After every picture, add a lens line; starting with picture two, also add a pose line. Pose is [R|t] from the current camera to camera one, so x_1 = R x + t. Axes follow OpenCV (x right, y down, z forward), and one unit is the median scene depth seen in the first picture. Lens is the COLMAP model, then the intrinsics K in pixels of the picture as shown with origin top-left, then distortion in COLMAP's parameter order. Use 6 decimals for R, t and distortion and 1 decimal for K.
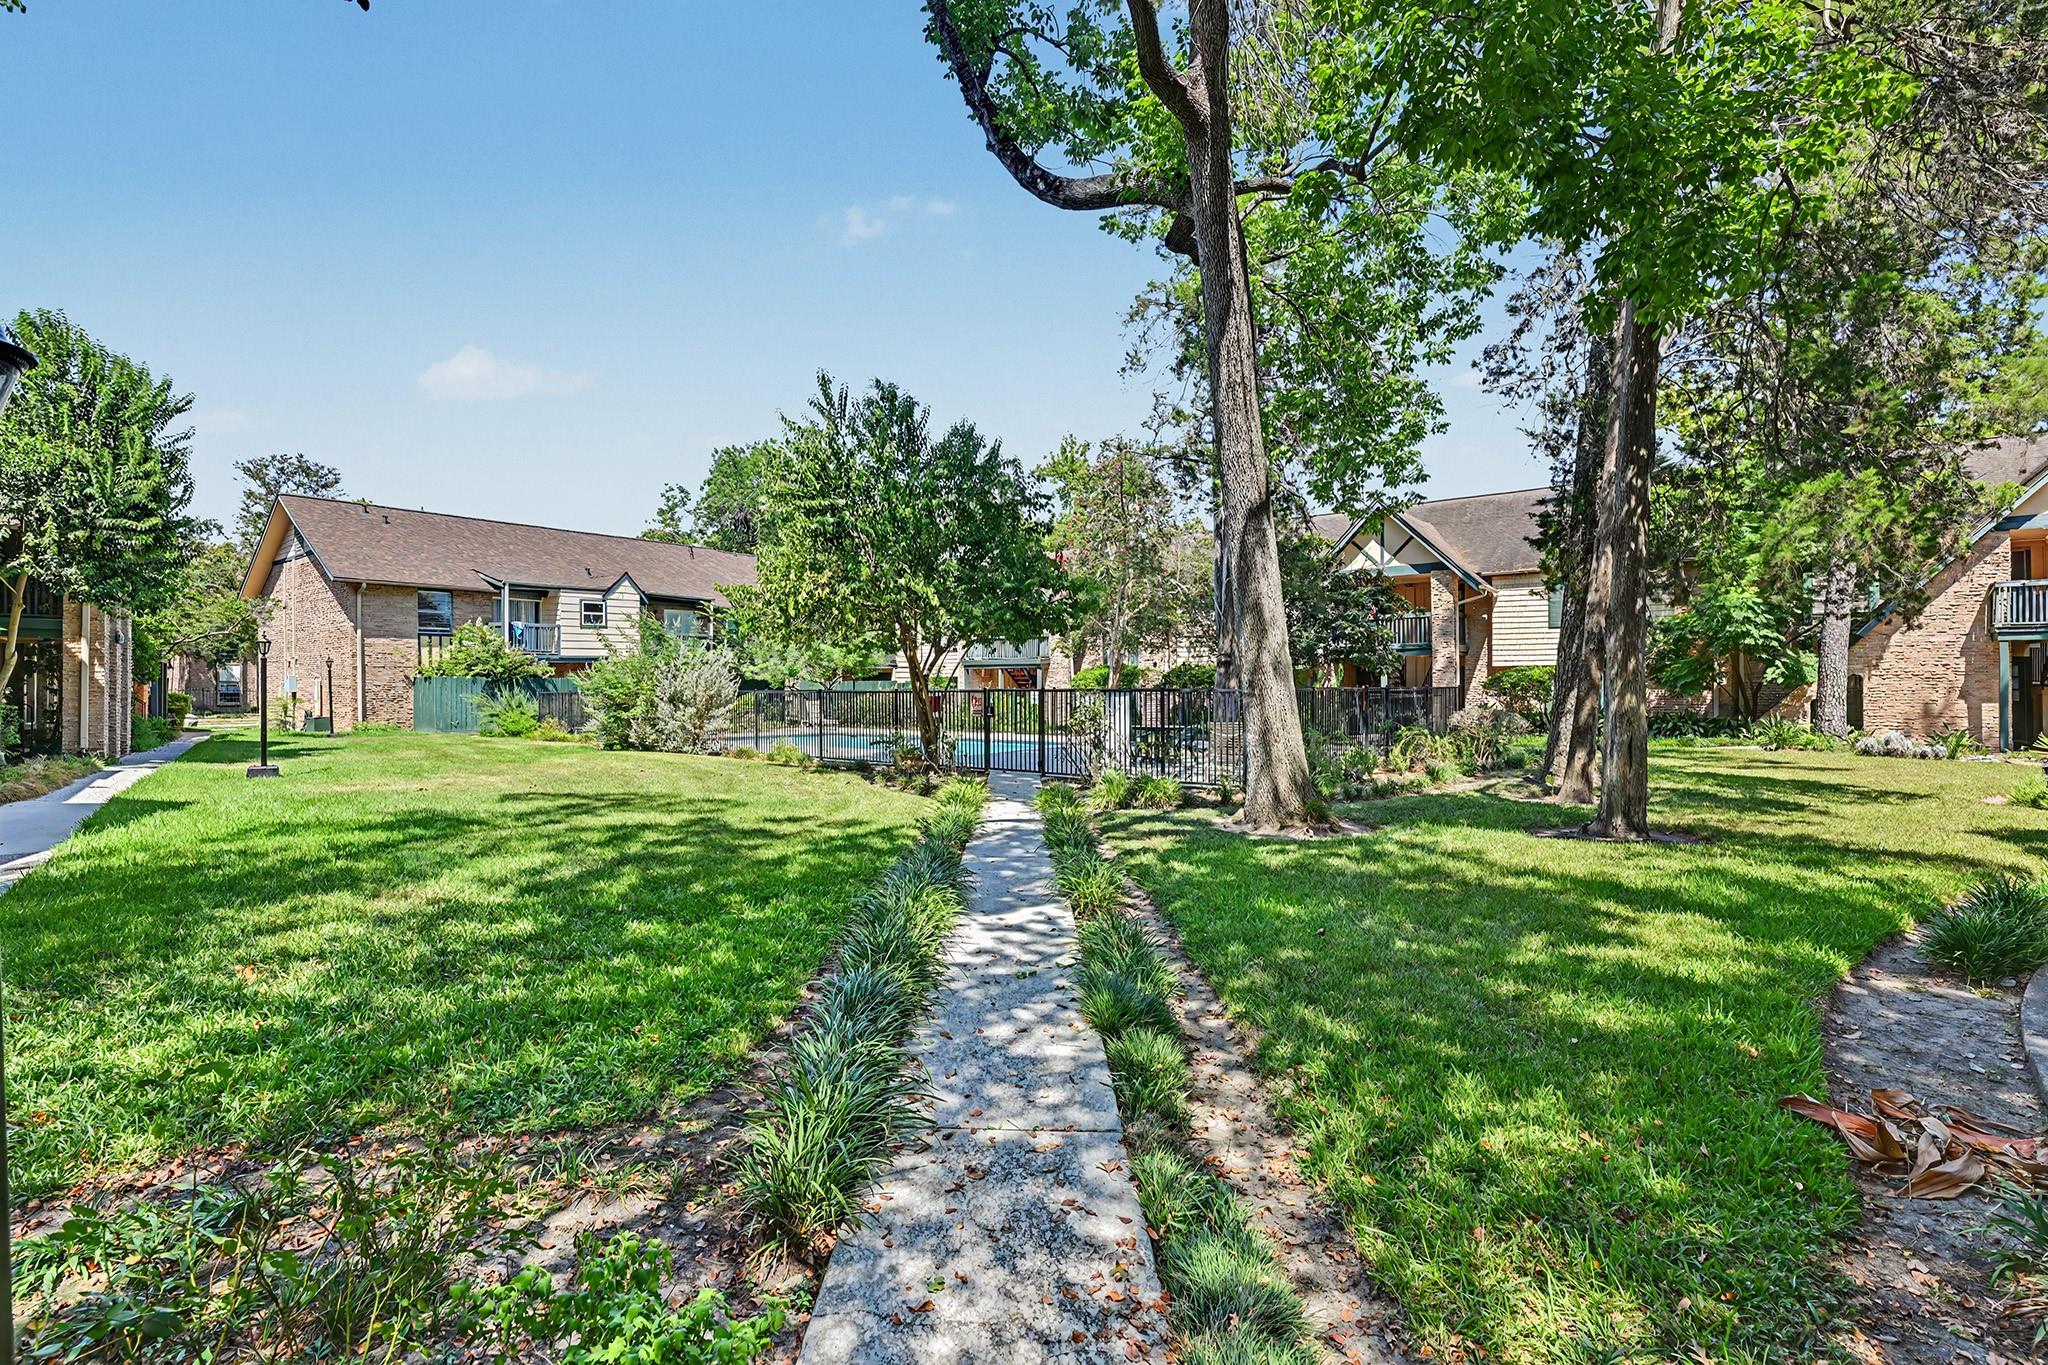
lens RADIAL K [[959.6, 0, 1028.0], [0, 959.6, 678.4], [0, 0, 1]] dist [-0.004655, -0.000296]
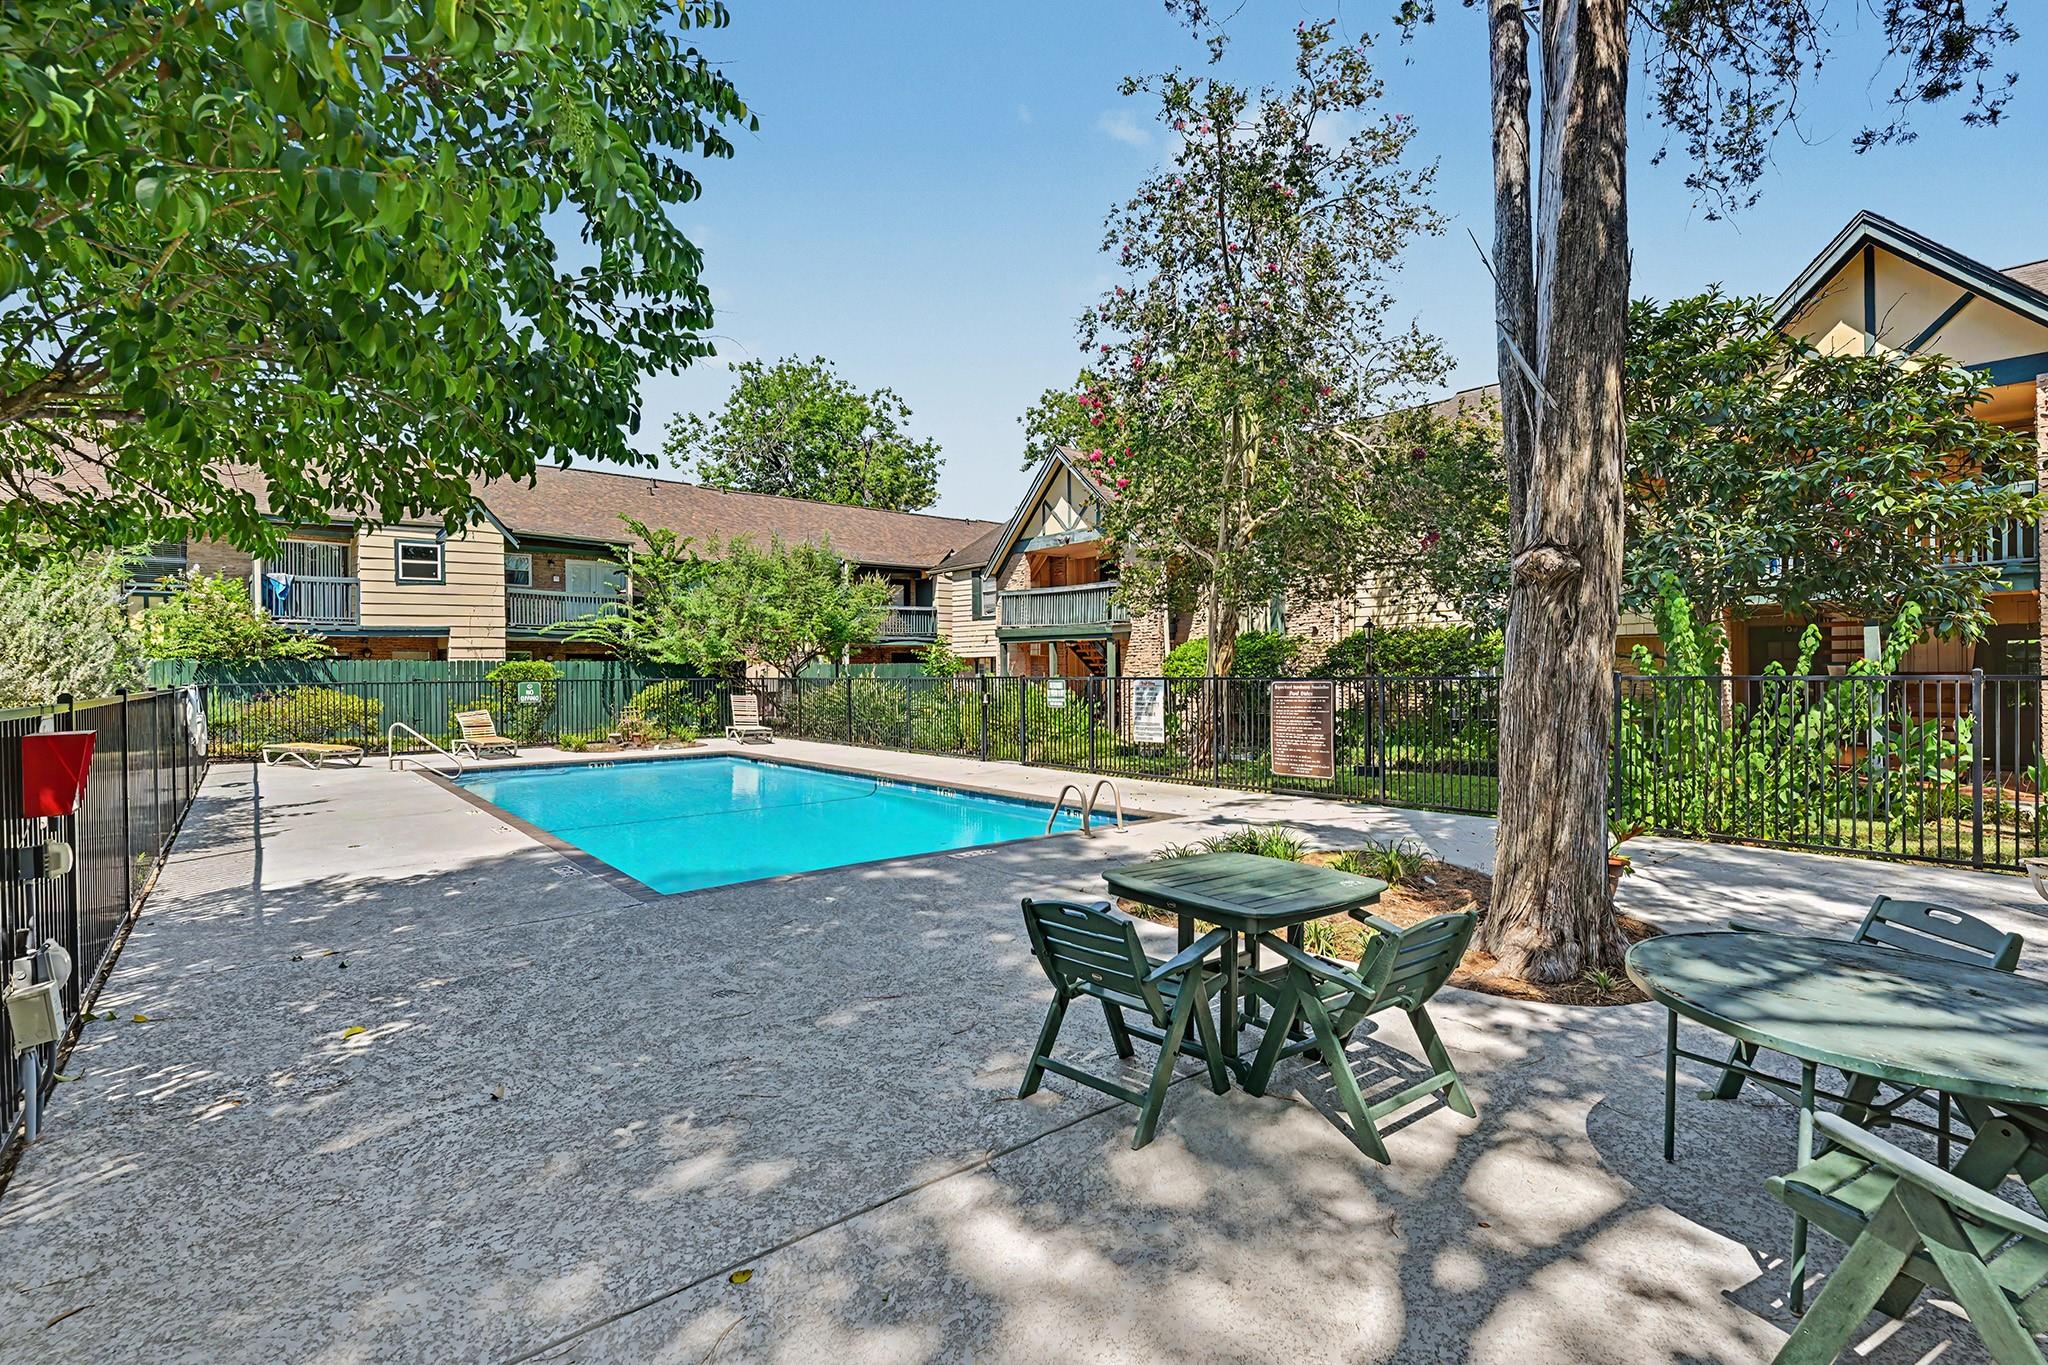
lens RADIAL K [[959.6, 0, 1034.8], [0, 959.6, 683.6], [0, 0, 1]] dist [-0.004655, -0.000296]
pose [[0.983718, -0.002605, -0.179703, 0.075153], [0.005949, 0.999819, 0.018075, 0.005635], [0.179623, -0.018850, 0.983555, 0.441617]]
